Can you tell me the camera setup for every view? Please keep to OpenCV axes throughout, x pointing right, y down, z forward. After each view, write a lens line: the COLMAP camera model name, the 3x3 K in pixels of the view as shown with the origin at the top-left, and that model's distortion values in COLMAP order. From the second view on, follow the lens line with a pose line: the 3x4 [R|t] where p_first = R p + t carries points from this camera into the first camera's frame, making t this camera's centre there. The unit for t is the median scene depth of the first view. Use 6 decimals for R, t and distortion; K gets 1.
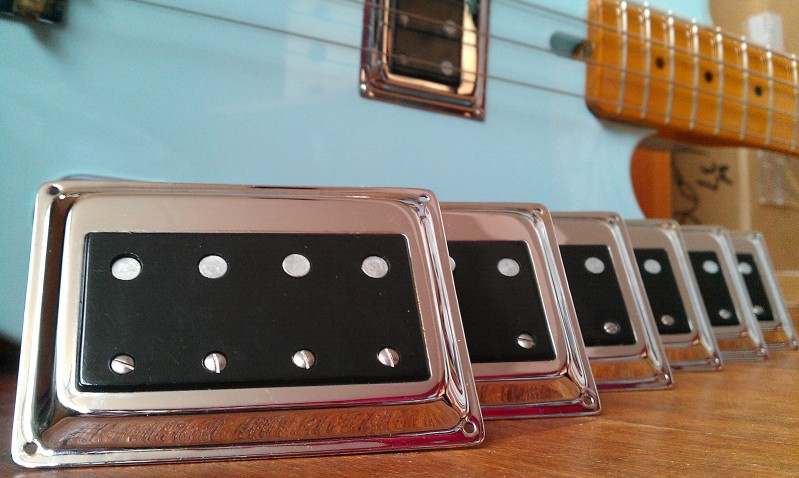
lens RADIAL K [[880.3, 0, 381.9], [0, 880.3, 241.0], [0, 0, 1]] dist [0.095616, -0.379725]
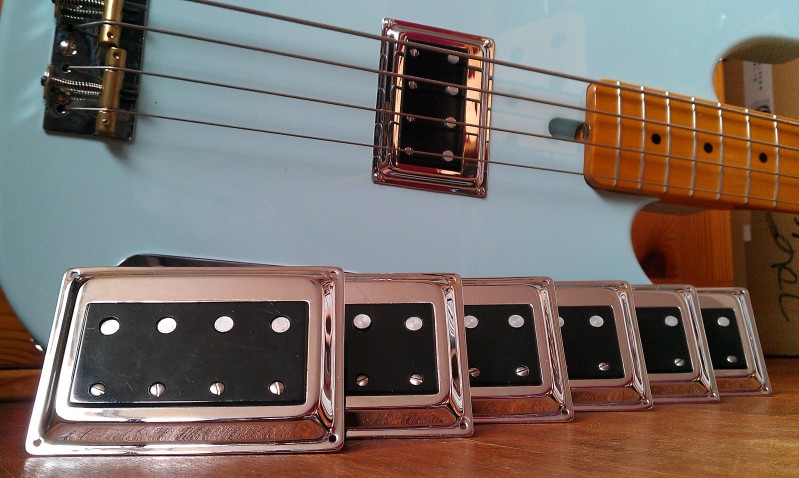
lens RADIAL K [[880.3, 0, 381.9], [0, 880.3, 241.0], [0, 0, 1]] dist [0.095616, -0.379725]
pose [[0.983294, -0.023443, -0.180507, 0.191714], [0.012292, 0.997960, -0.062651, -0.006465], [0.181608, 0.059385, 0.981576, -0.173979]]
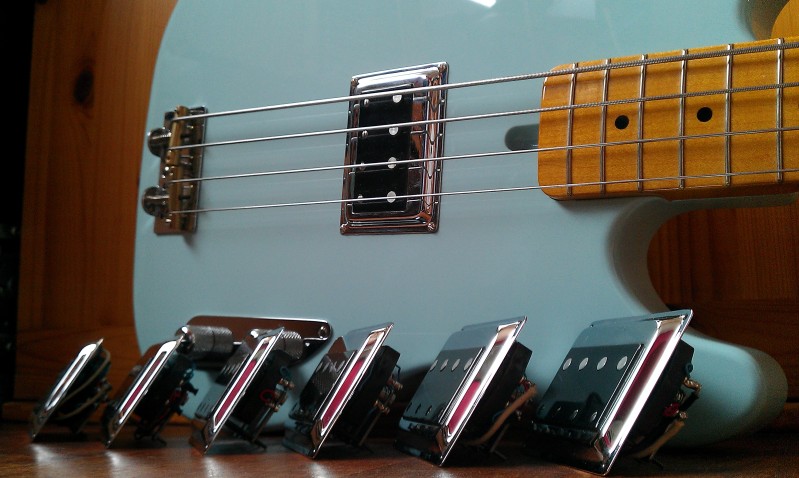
lens RADIAL K [[880.3, 0, 381.9], [0, 880.3, 241.0], [0, 0, 1]] dist [0.095616, -0.379725]
pose [[0.394241, -0.160029, -0.904967, 1.080883], [0.007697, 0.985263, -0.170875, 0.060938], [0.918975, 0.060400, 0.389662, 0.514758]]
